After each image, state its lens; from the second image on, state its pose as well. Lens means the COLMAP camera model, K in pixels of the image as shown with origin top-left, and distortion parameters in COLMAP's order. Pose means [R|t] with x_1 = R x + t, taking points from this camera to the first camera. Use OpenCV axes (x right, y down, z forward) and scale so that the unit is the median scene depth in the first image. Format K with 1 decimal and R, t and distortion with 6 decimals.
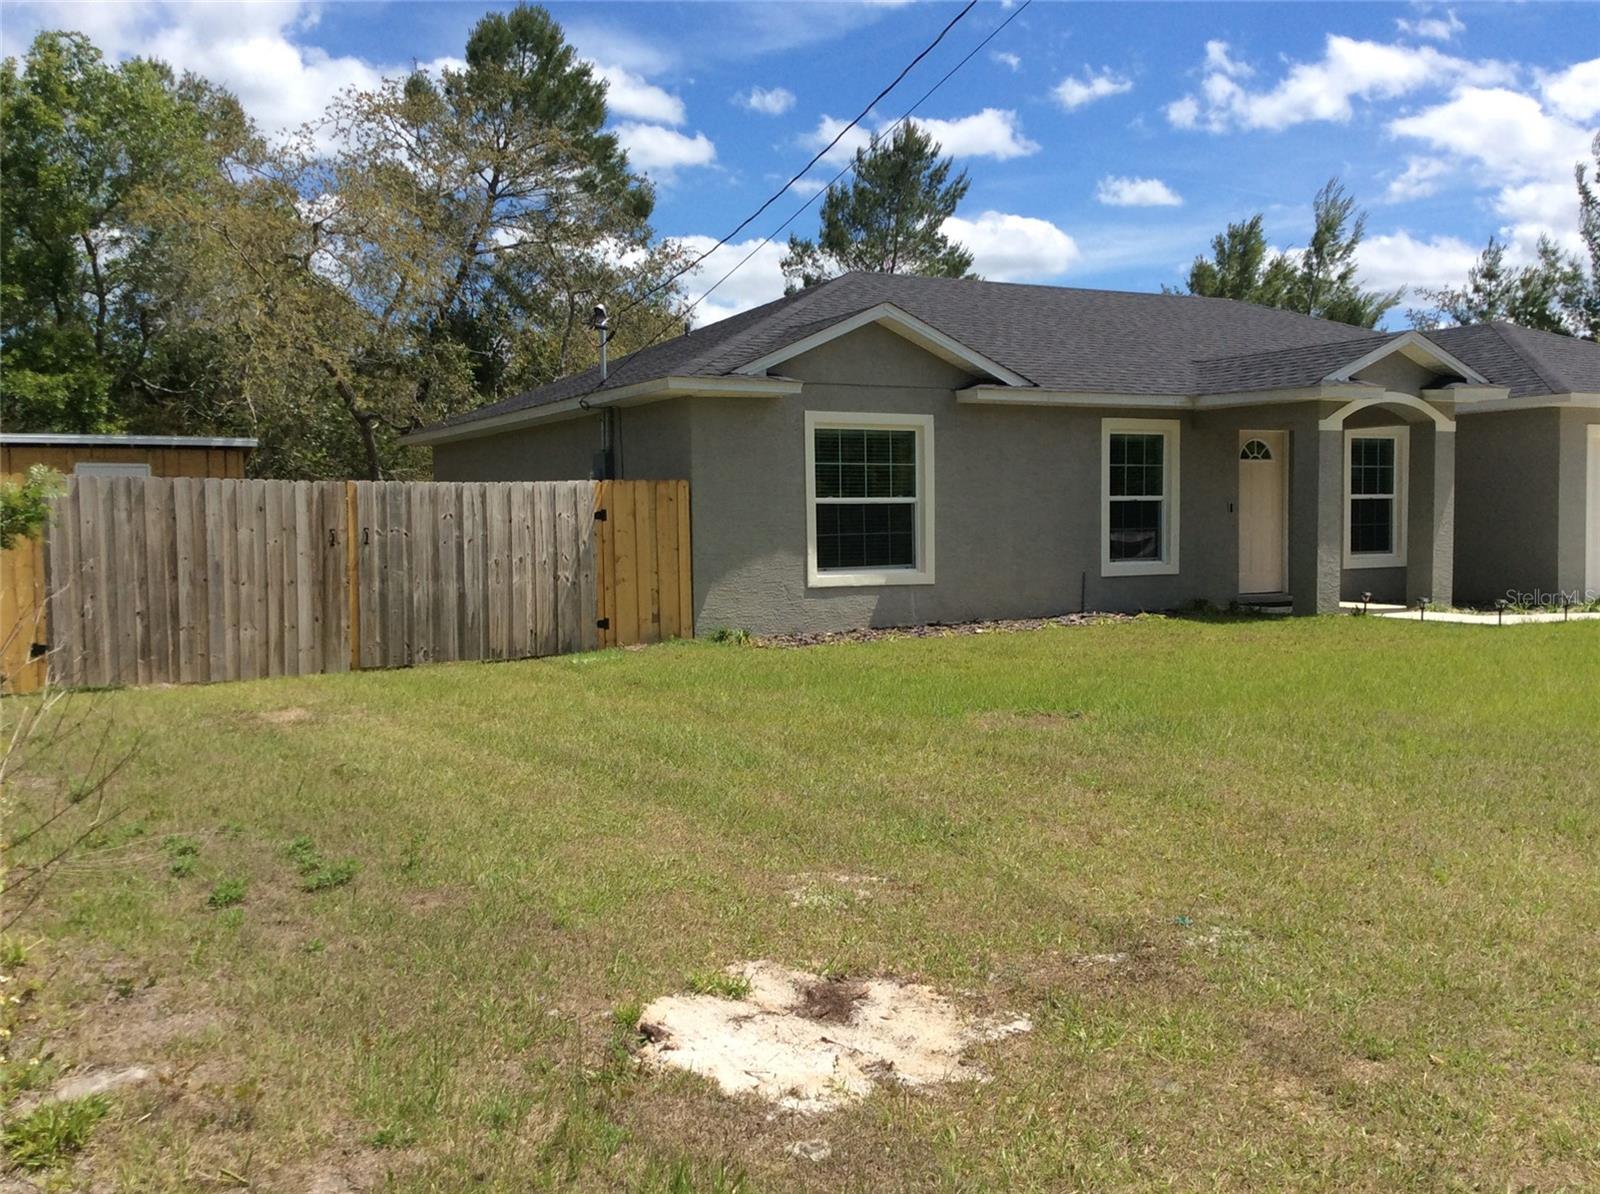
lens RADIAL K [[1495.4, 0, 797.7], [0, 1495.4, 595.5], [0, 0, 1]] dist [0.045538, 0.000000]
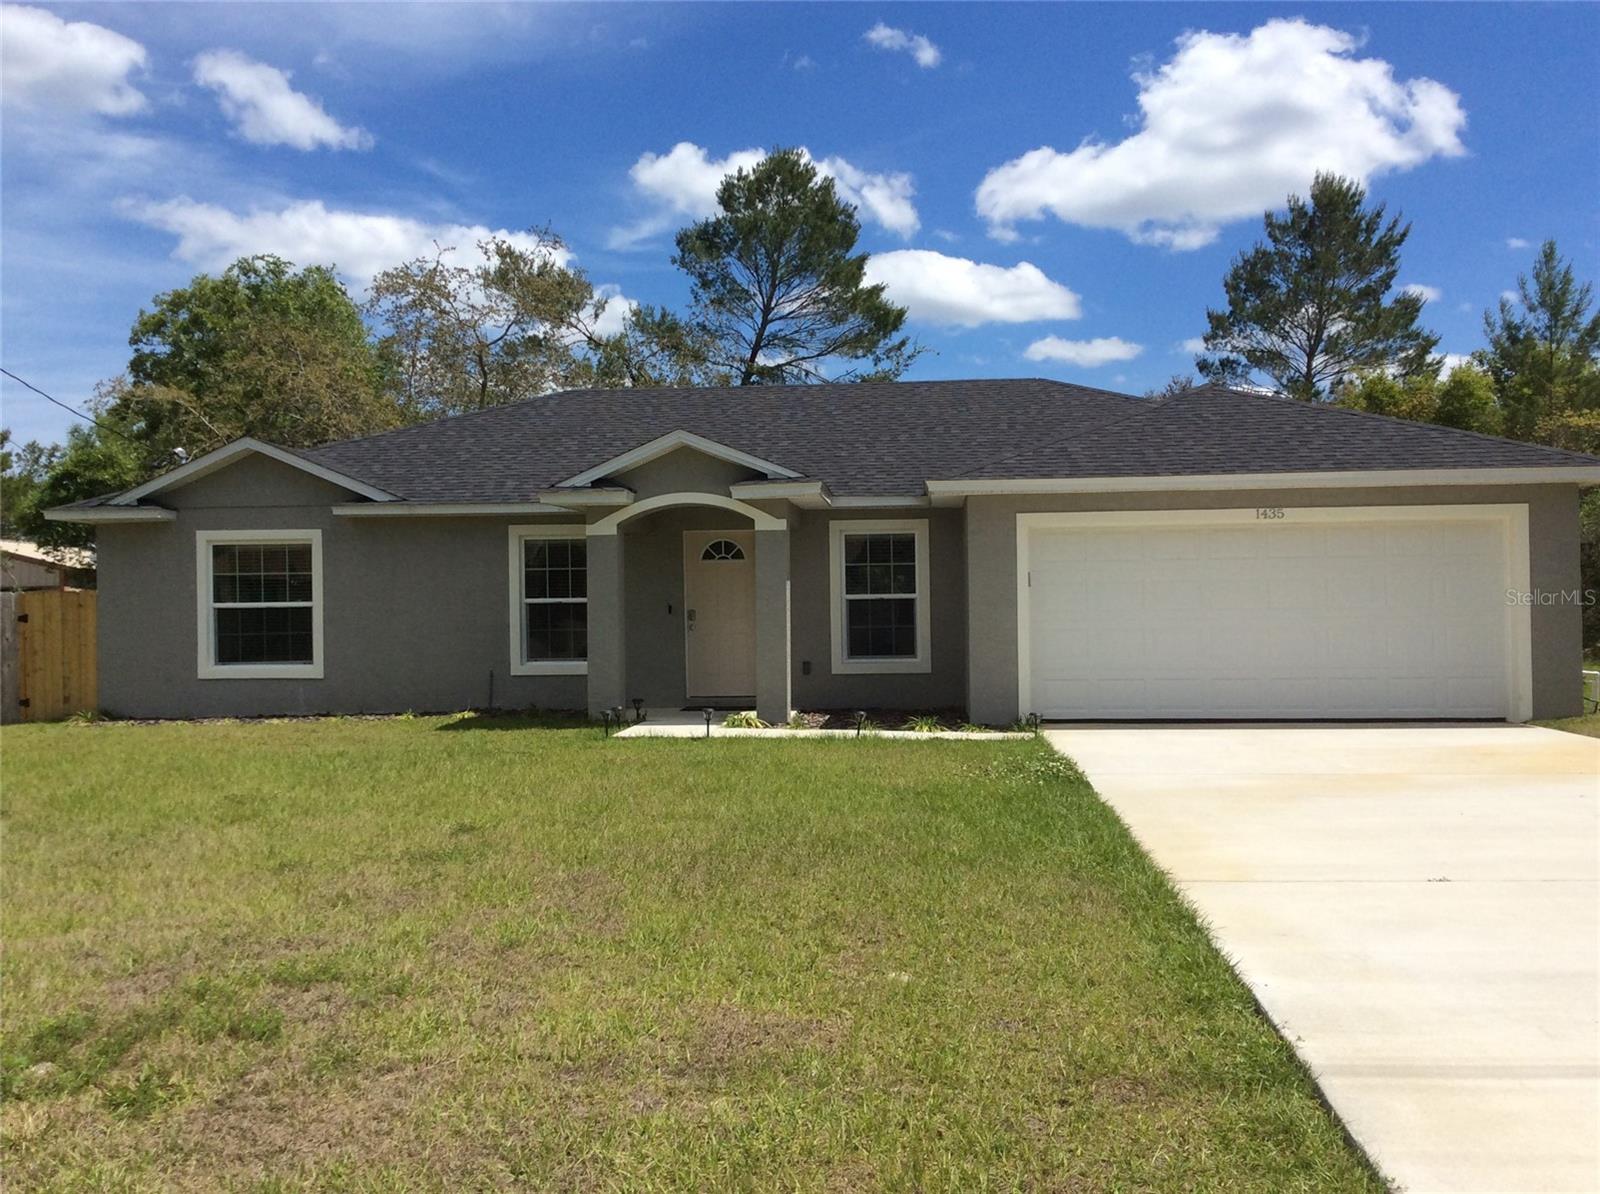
lens RADIAL K [[1495.4, 0, 798.2], [0, 1495.4, 601.6], [0, 0, 1]] dist [0.045538, 0.000000]
pose [[0.833318, -0.002356, -0.552789, 0.892082], [-0.025946, 0.998722, -0.043369, -0.022276], [0.552184, 0.050483, 0.832192, 0.216307]]
